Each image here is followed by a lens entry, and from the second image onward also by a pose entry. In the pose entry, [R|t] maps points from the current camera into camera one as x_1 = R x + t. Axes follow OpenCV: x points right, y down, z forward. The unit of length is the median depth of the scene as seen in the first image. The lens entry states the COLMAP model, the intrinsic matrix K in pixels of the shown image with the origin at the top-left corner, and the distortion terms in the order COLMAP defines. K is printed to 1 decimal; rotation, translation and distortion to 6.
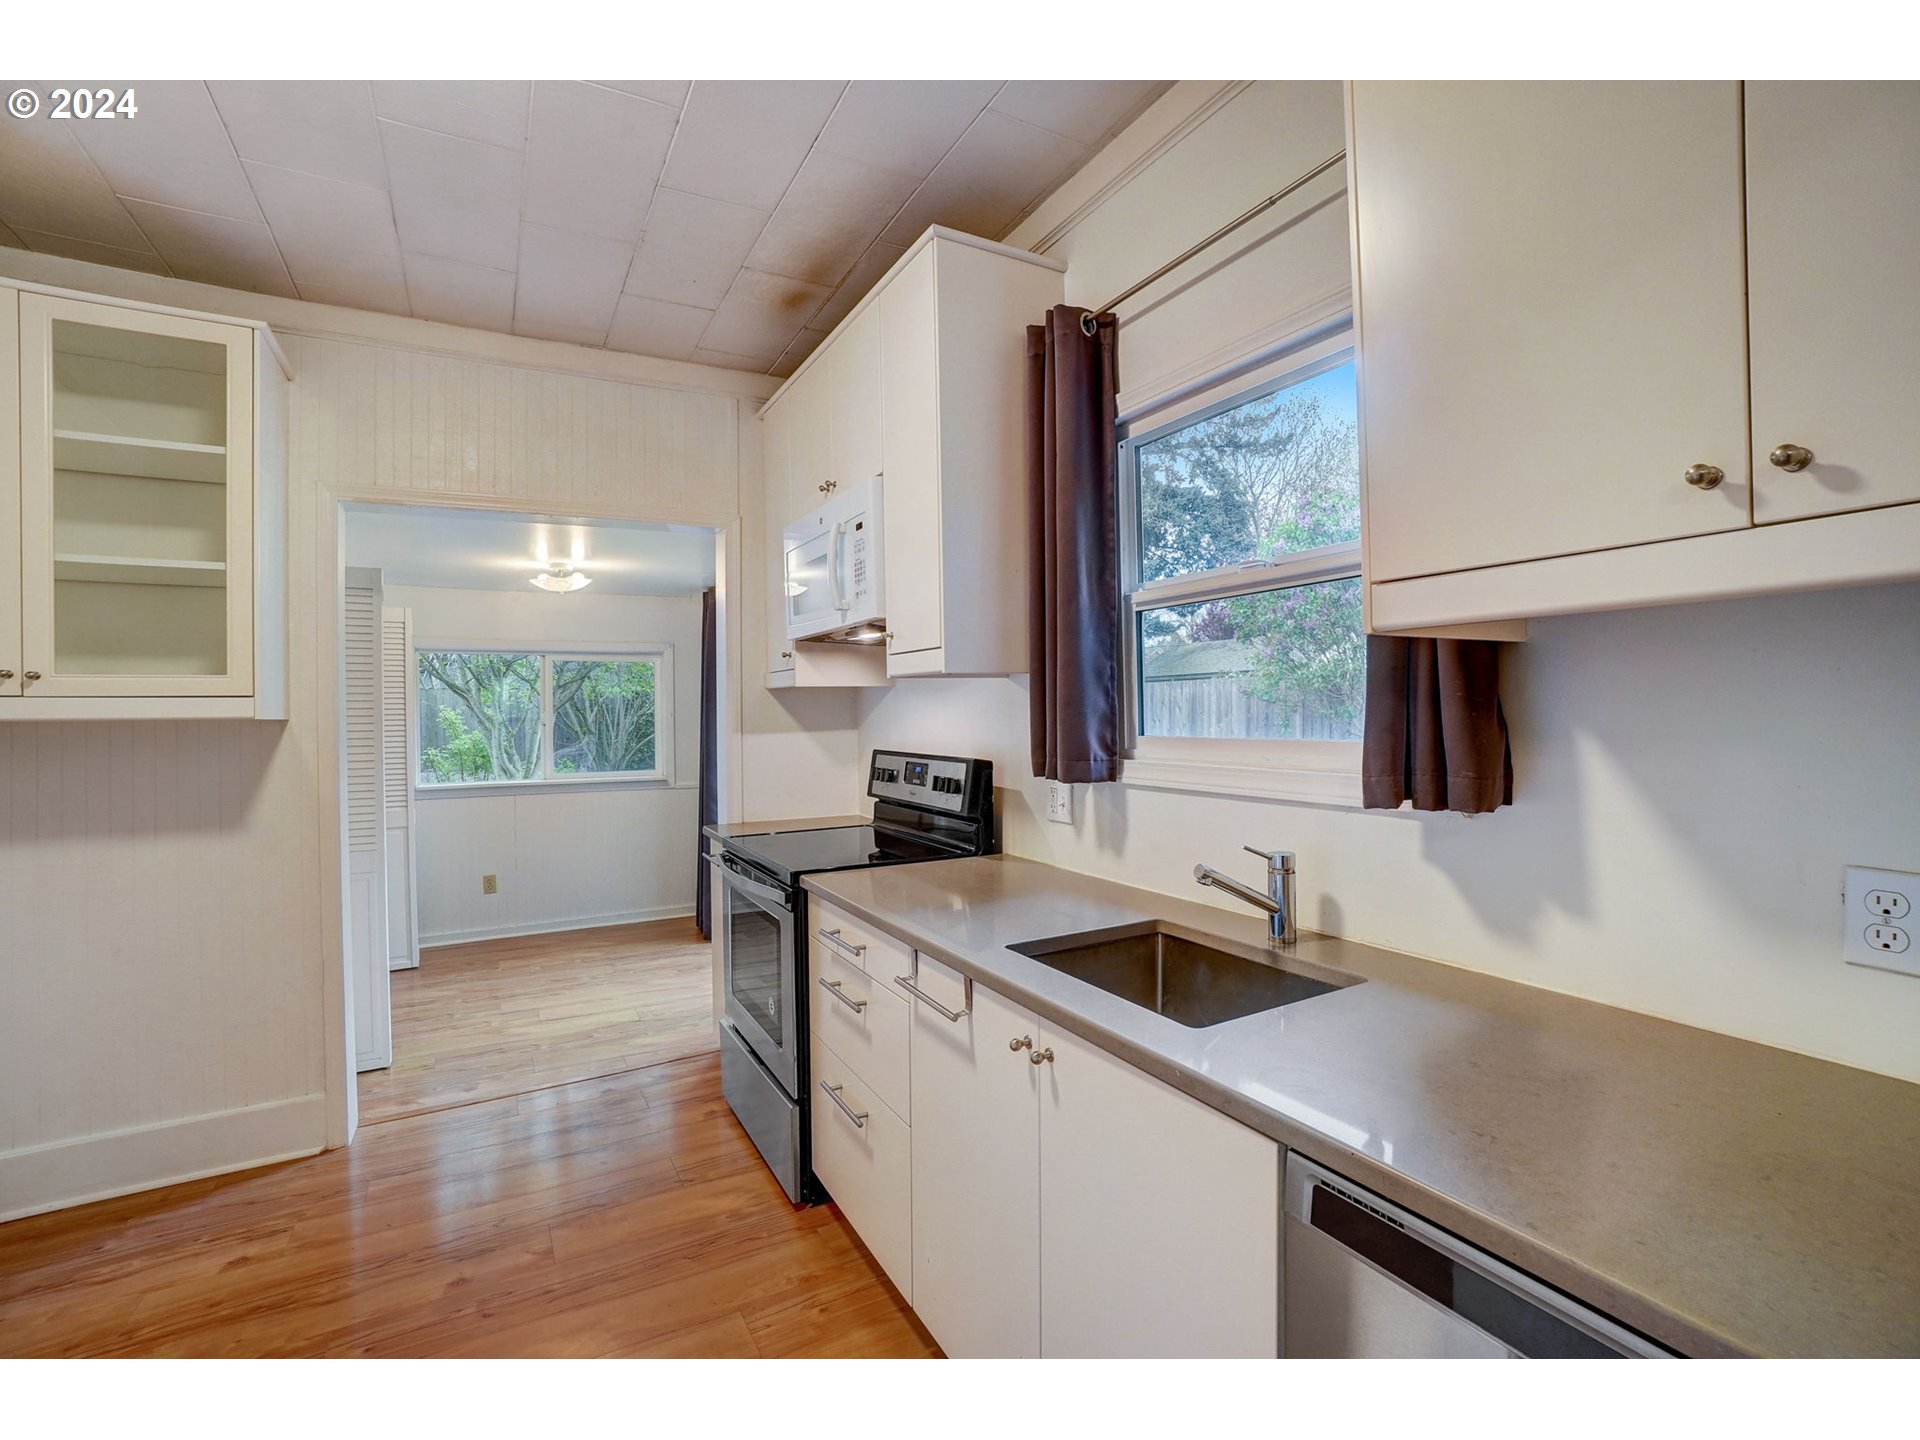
lens RADIAL K [[842.1, 0, 950.6], [0, 842.1, 710.9], [0, 0, 1]] dist [-0.064907, 0.023823]
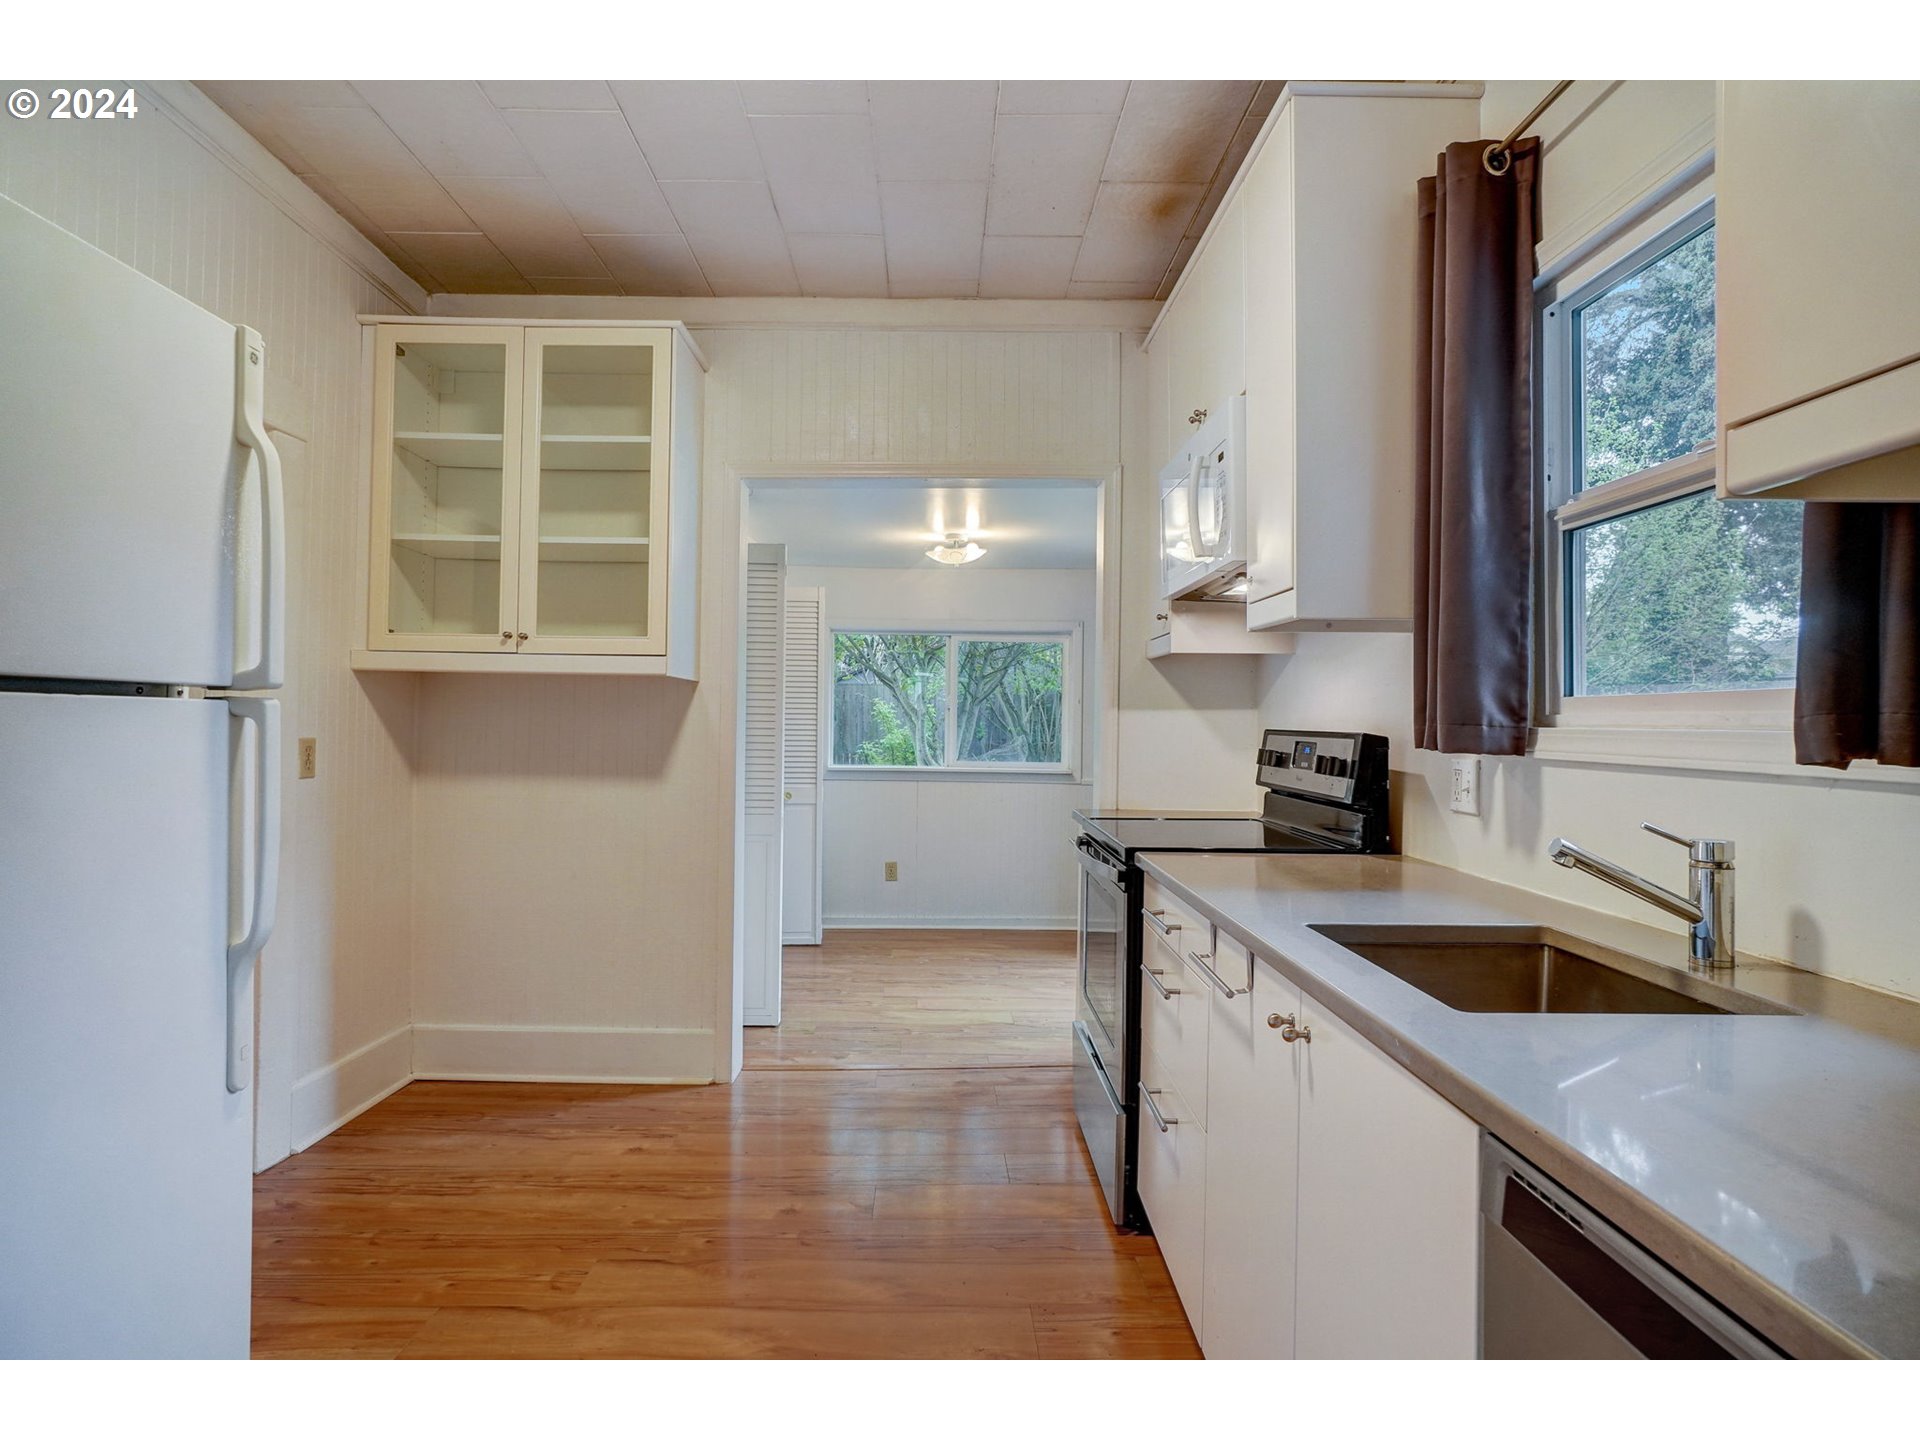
lens RADIAL K [[1017.2, 0, 952.8], [0, 1017.2, 711.3], [0, 0, 1]] dist [-0.022459, 0.001191]
pose [[0.879729, 0.019452, -0.475077, 0.143357], [-0.023485, 0.999721, -0.002555, 0.047950], [0.474894, 0.013405, 0.879941, -0.041098]]
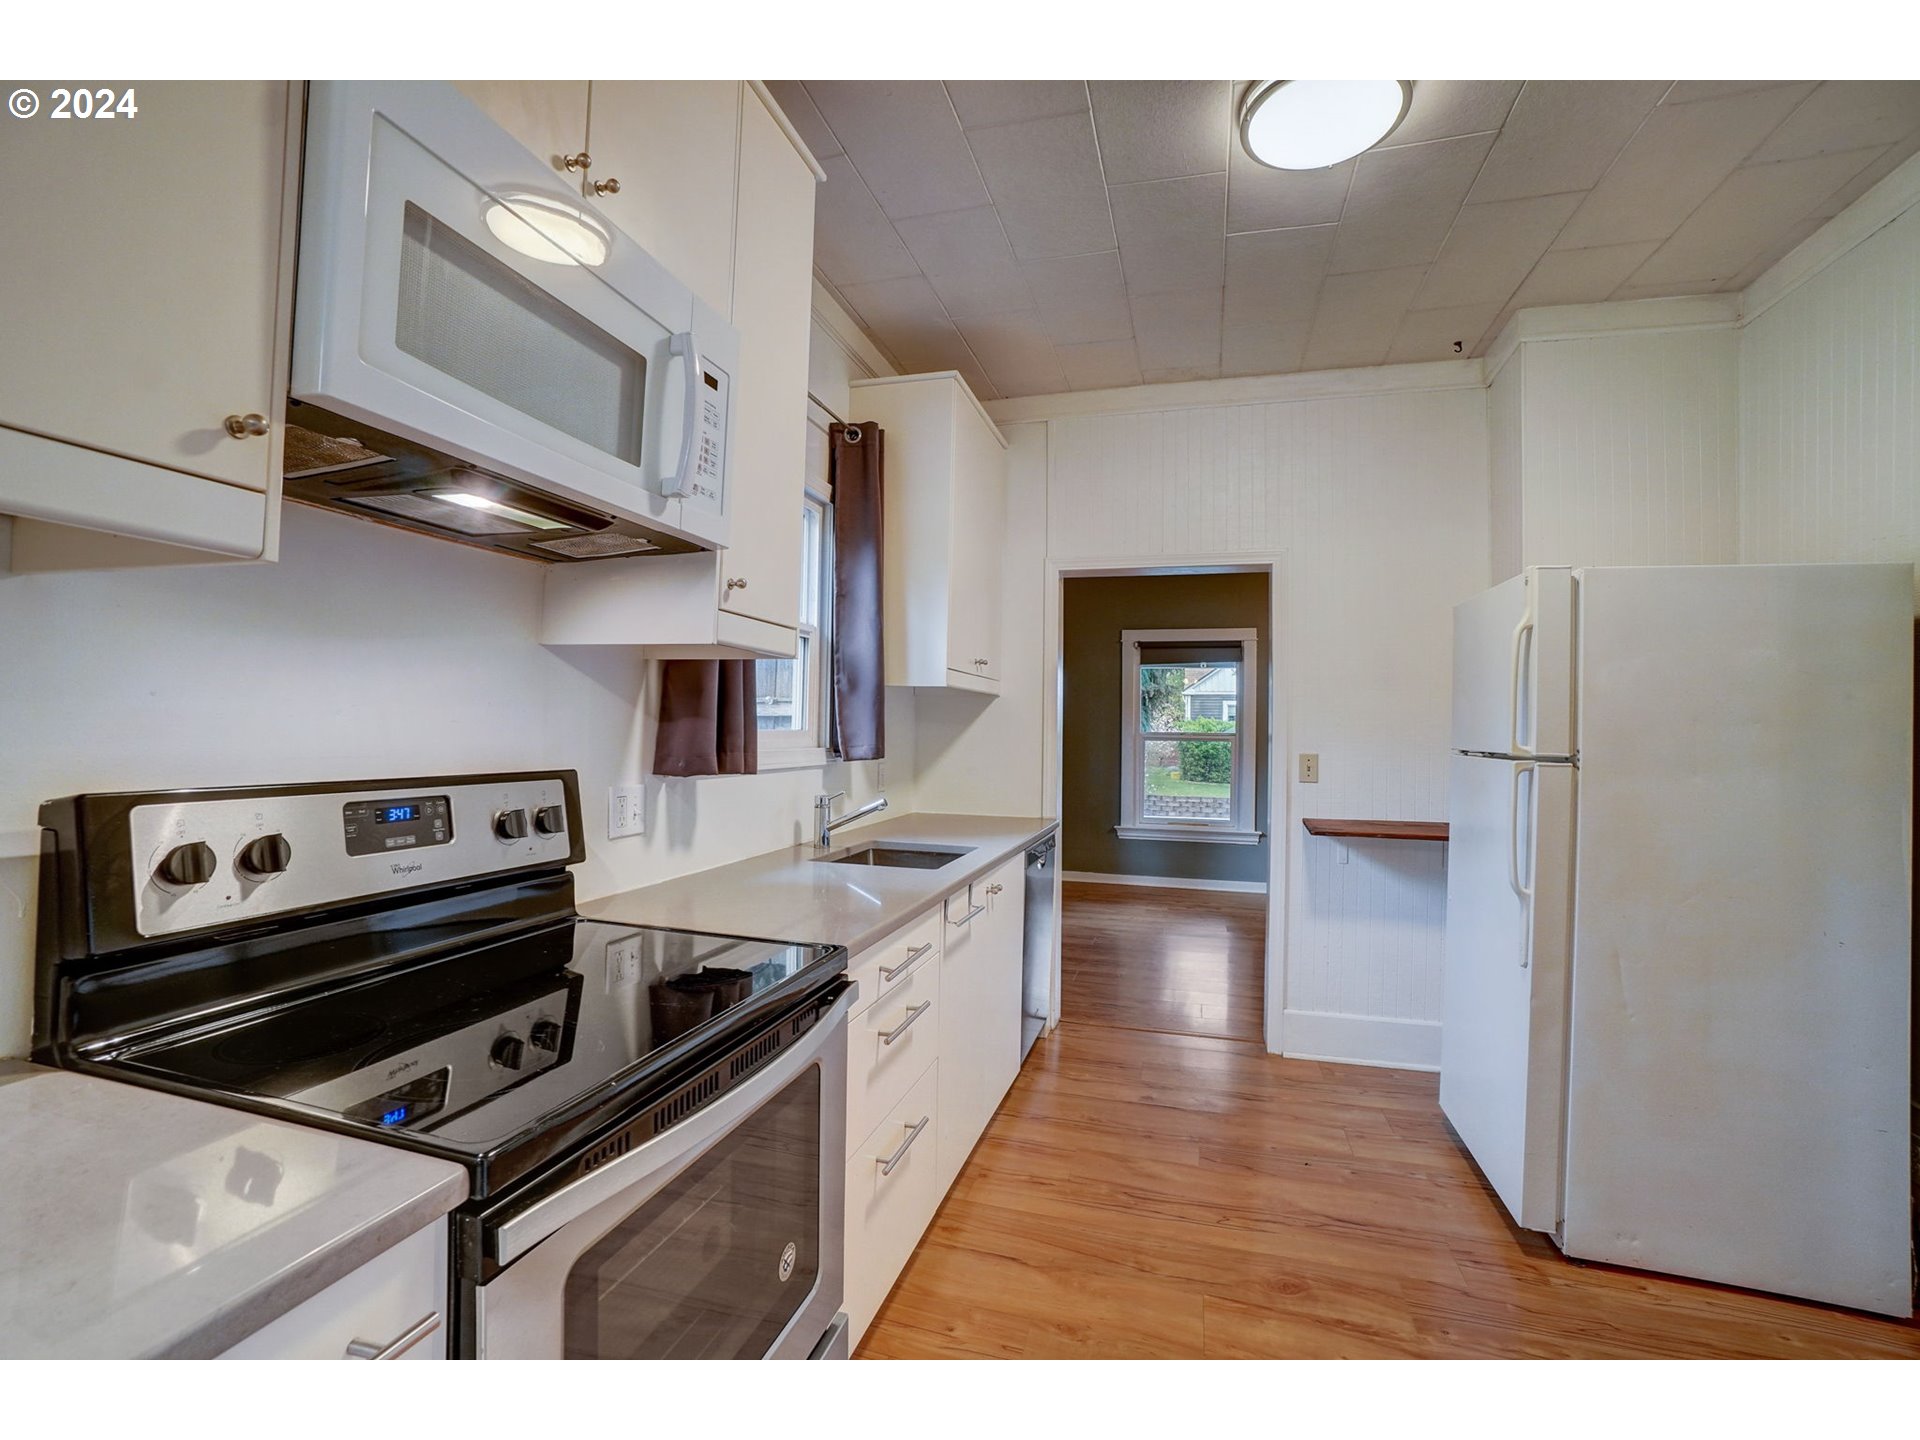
lens RADIAL K [[842.1, 0, 950.6], [0, 842.1, 710.9], [0, 0, 1]] dist [-0.064907, 0.023823]
pose [[-0.698087, 0.012892, 0.715897, -0.624155], [-0.012883, 0.999450, -0.030560, 0.028154], [-0.715897, -0.030556, -0.697537, 1.238756]]
